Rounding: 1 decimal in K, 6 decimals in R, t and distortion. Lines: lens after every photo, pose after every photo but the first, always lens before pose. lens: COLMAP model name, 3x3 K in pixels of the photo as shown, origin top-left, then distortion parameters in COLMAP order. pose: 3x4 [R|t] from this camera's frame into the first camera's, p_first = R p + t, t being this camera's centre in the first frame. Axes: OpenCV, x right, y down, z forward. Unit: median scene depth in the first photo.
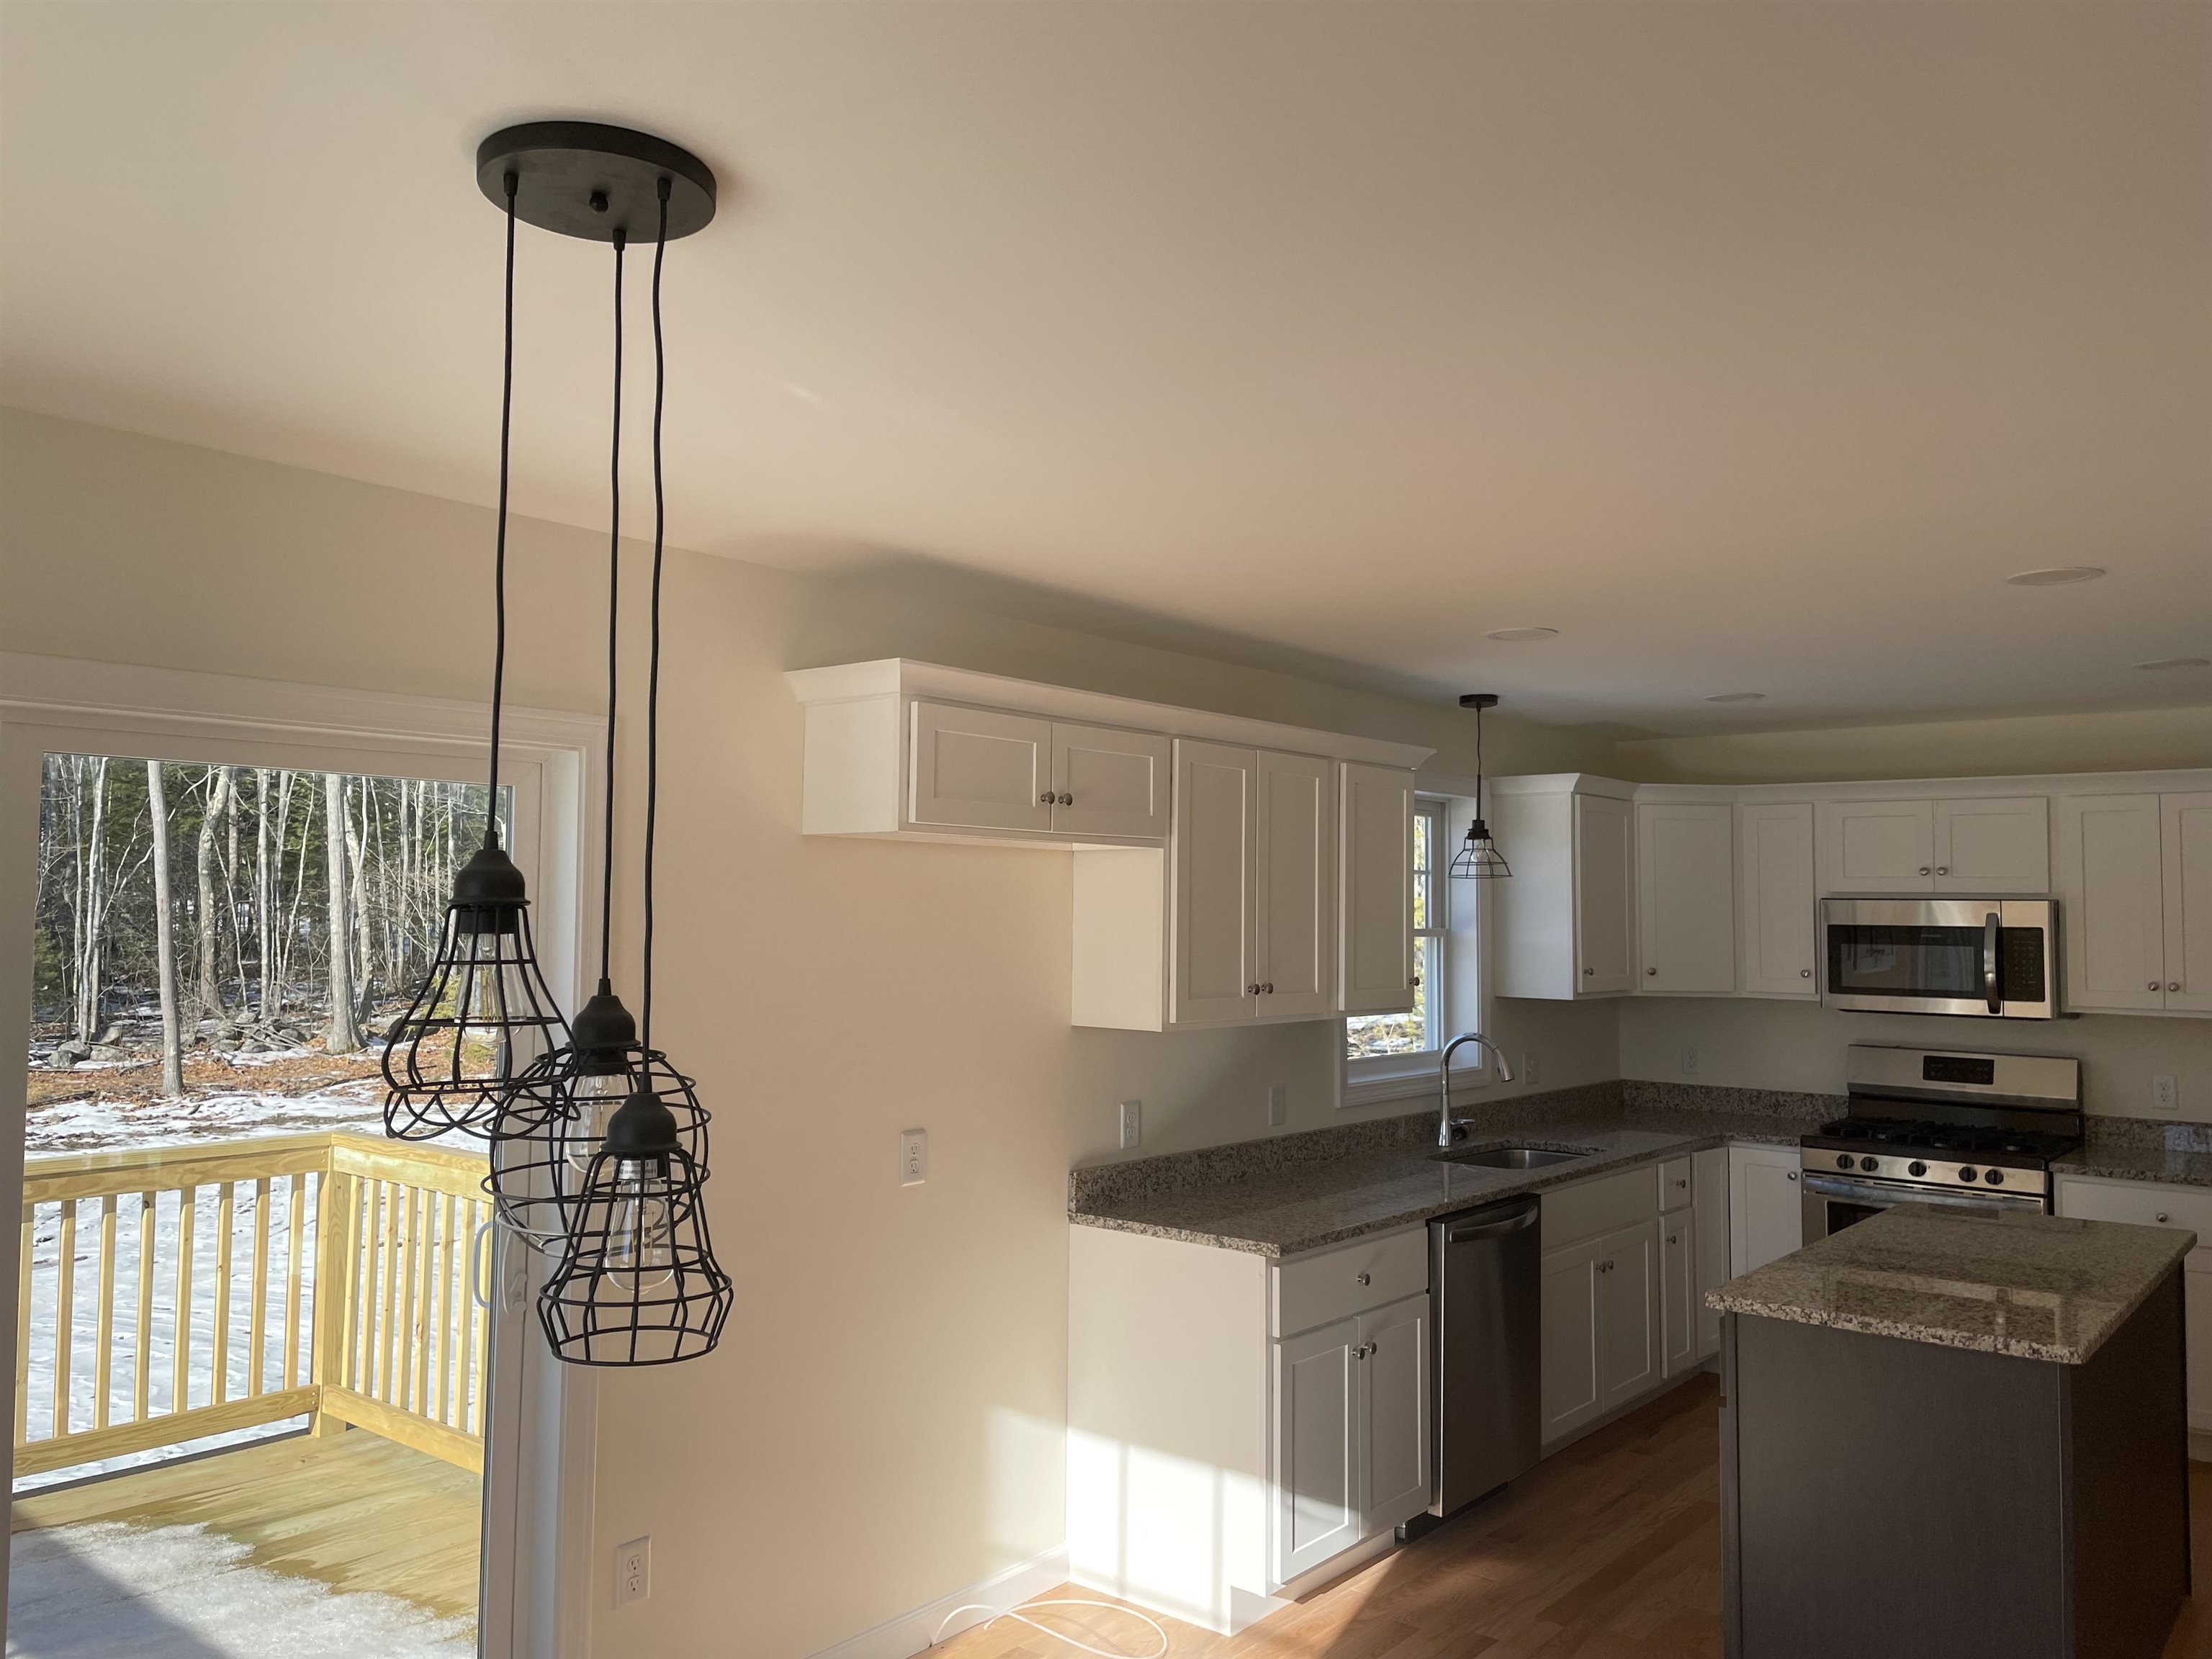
lens RADIAL K [[1677.4, 0, 1089.6], [0, 1677.4, 806.0], [0, 0, 1]] dist [0.089818, -0.118461]
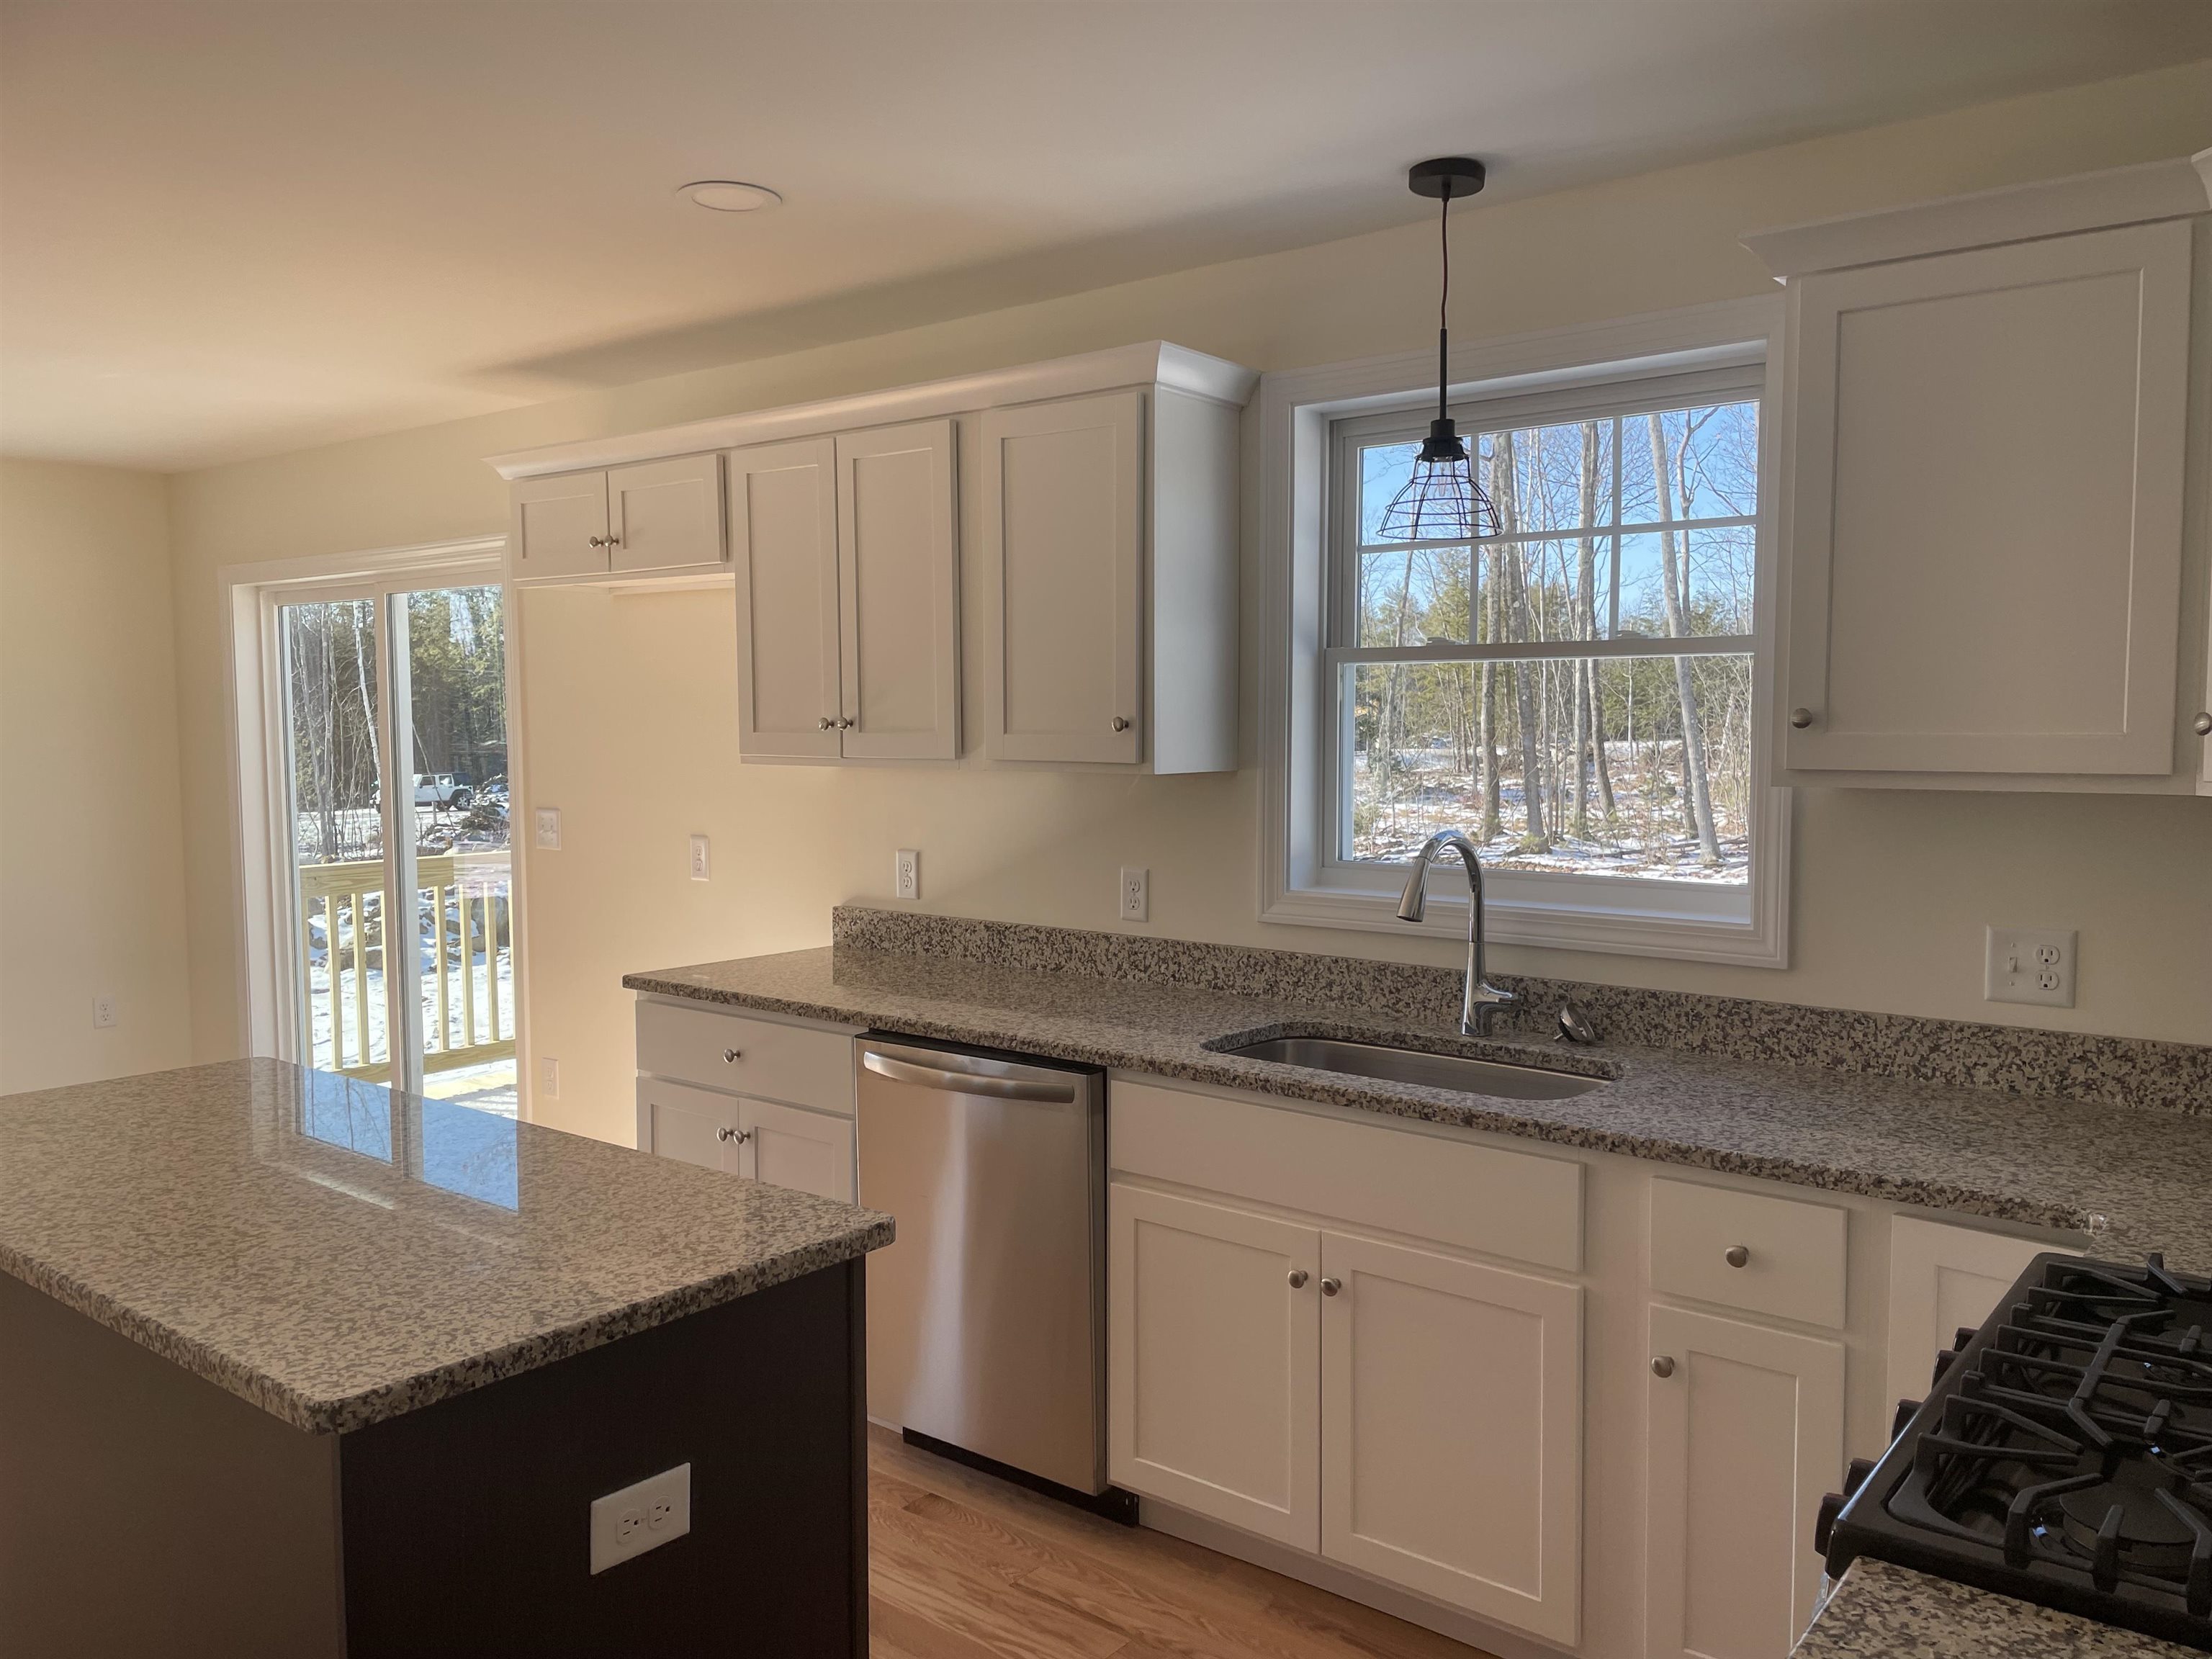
lens RADIAL K [[1664.2, 0, 1106.0], [0, 1664.2, 829.5], [0, 0, 1]] dist [0.088781, -0.119647]
pose [[0.019604, 0.058177, -0.998114, 0.798032], [0.065861, 0.996062, 0.059351, 0.101773], [0.997636, -0.066901, 0.015695, 0.939406]]
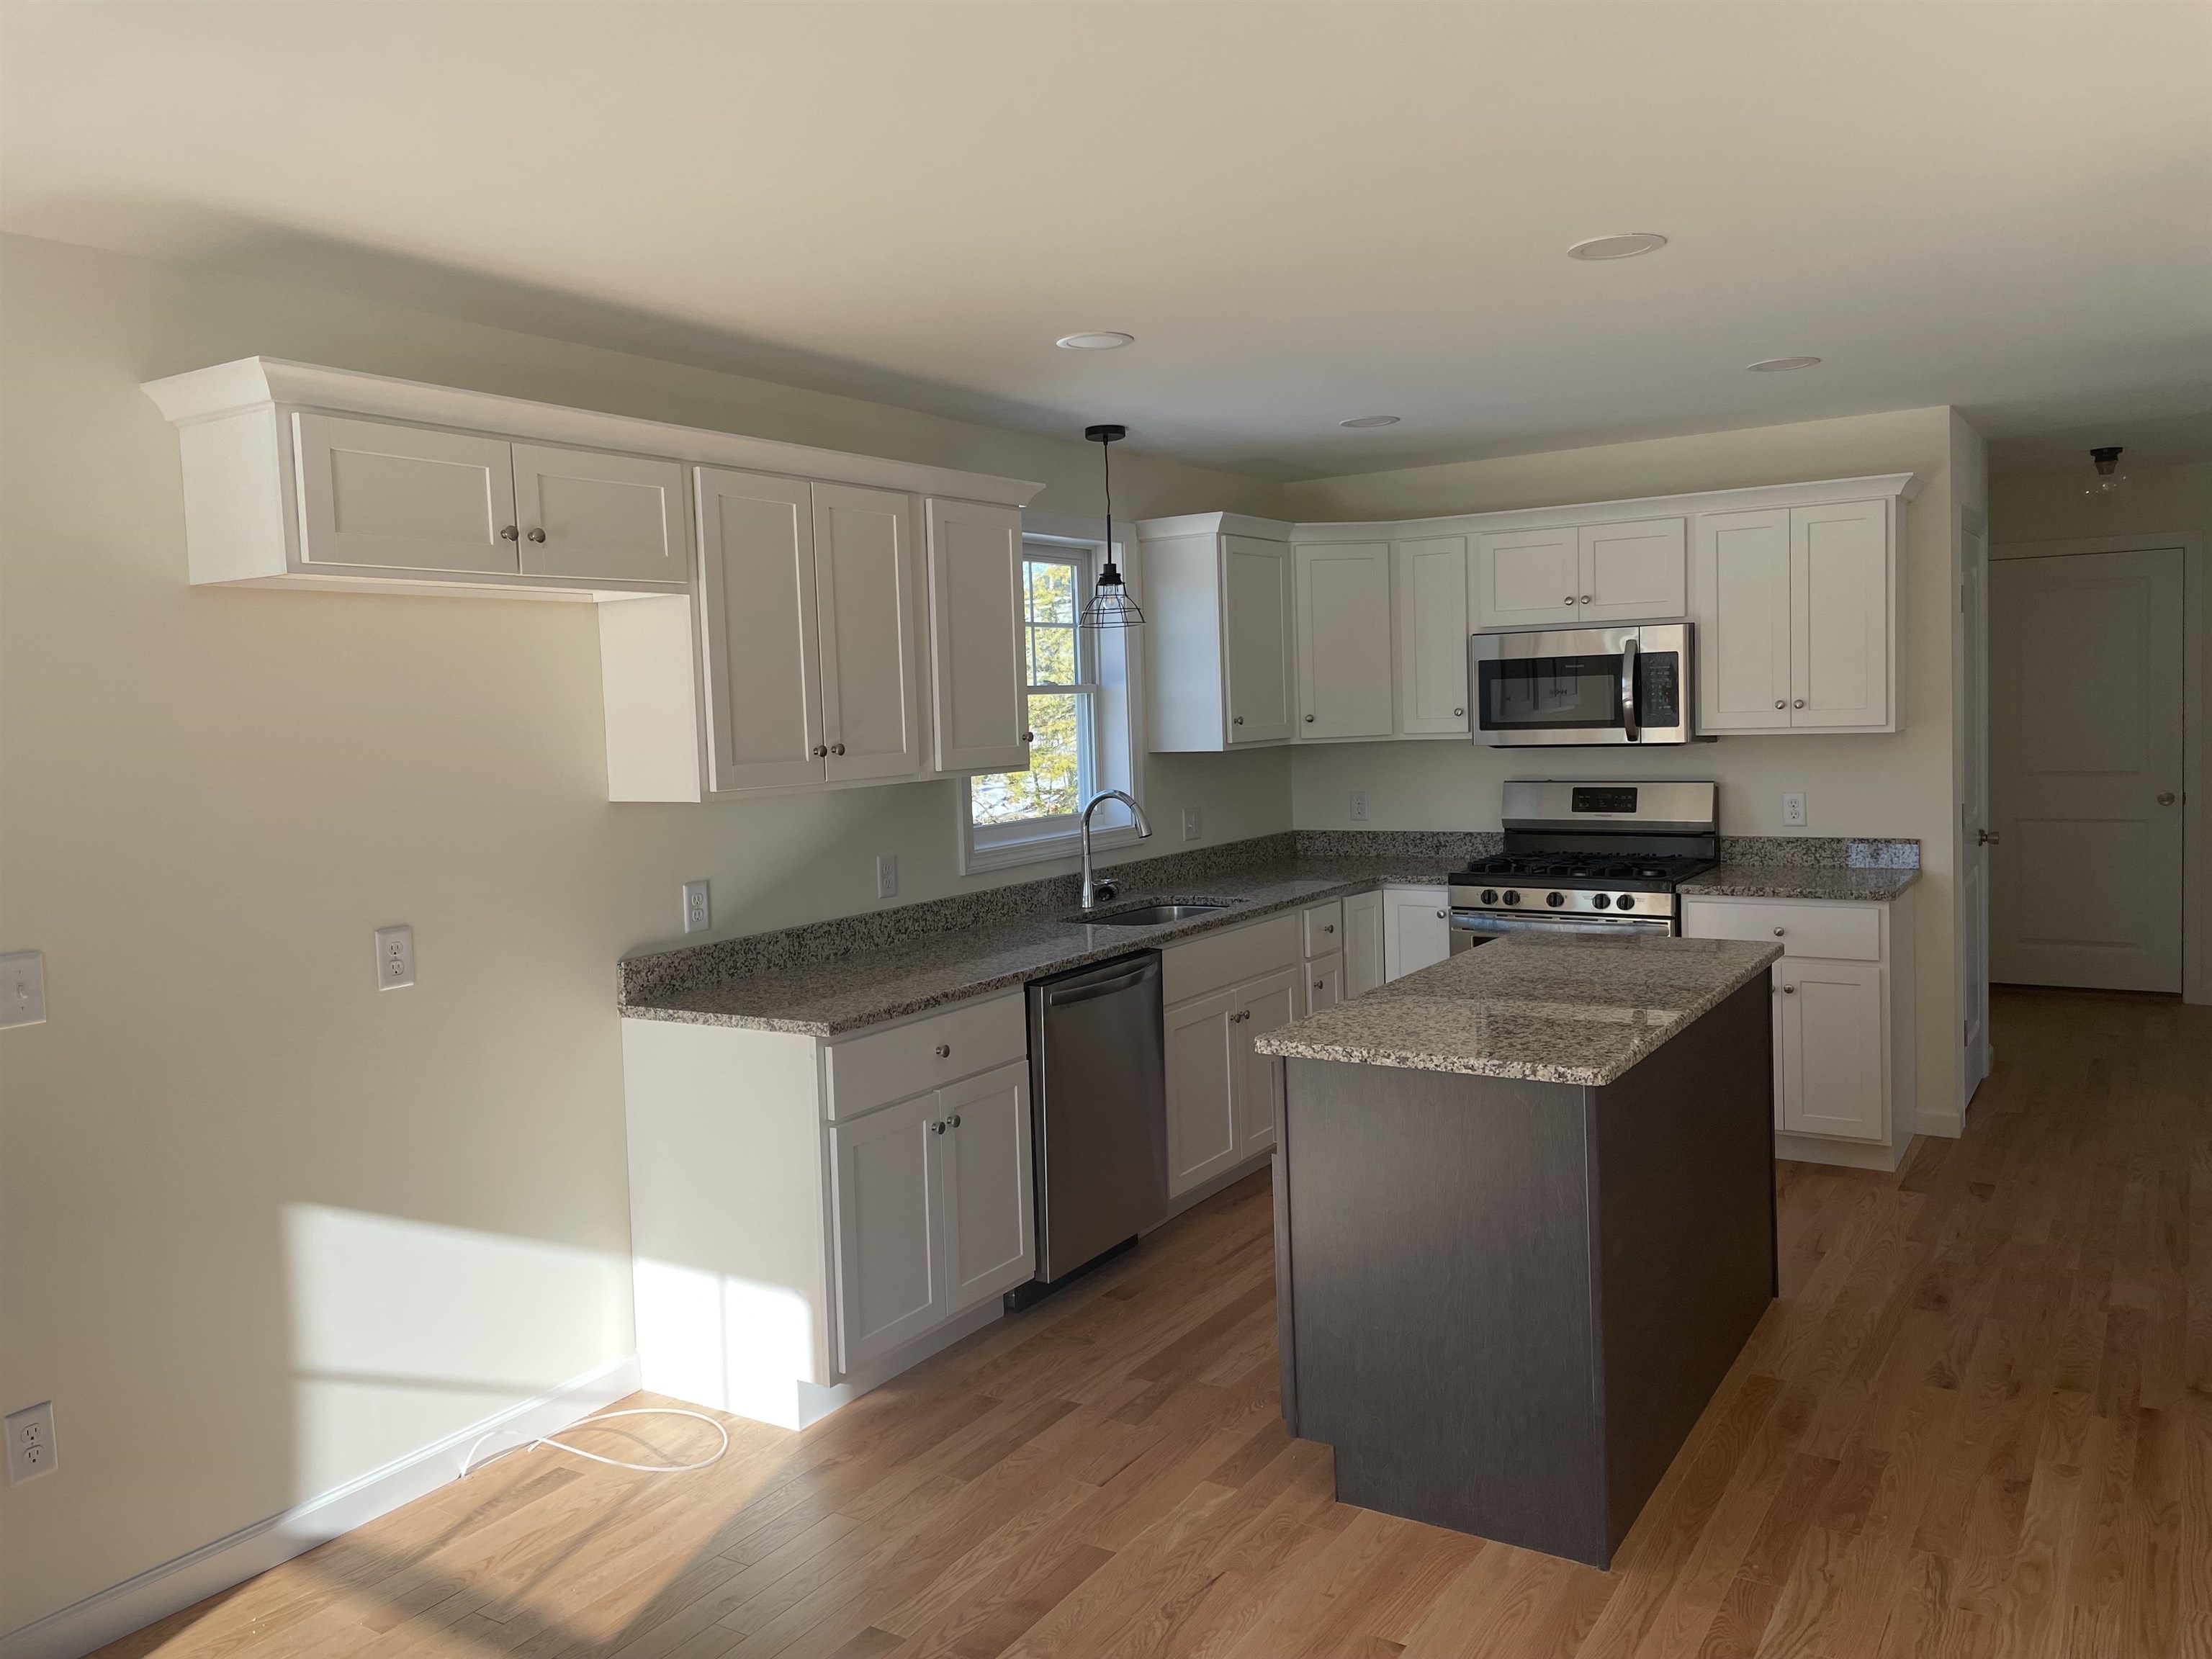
lens RADIAL K [[1670.0, 0, 1111.6], [0, 1670.0, 805.8], [0, 0, 1]] dist [0.096837, -0.124815]
pose [[0.990905, -0.054028, 0.123240, 0.117554], [0.038120, 0.991046, 0.127966, 0.024268], [-0.129050, -0.122104, 0.984092, 0.074642]]
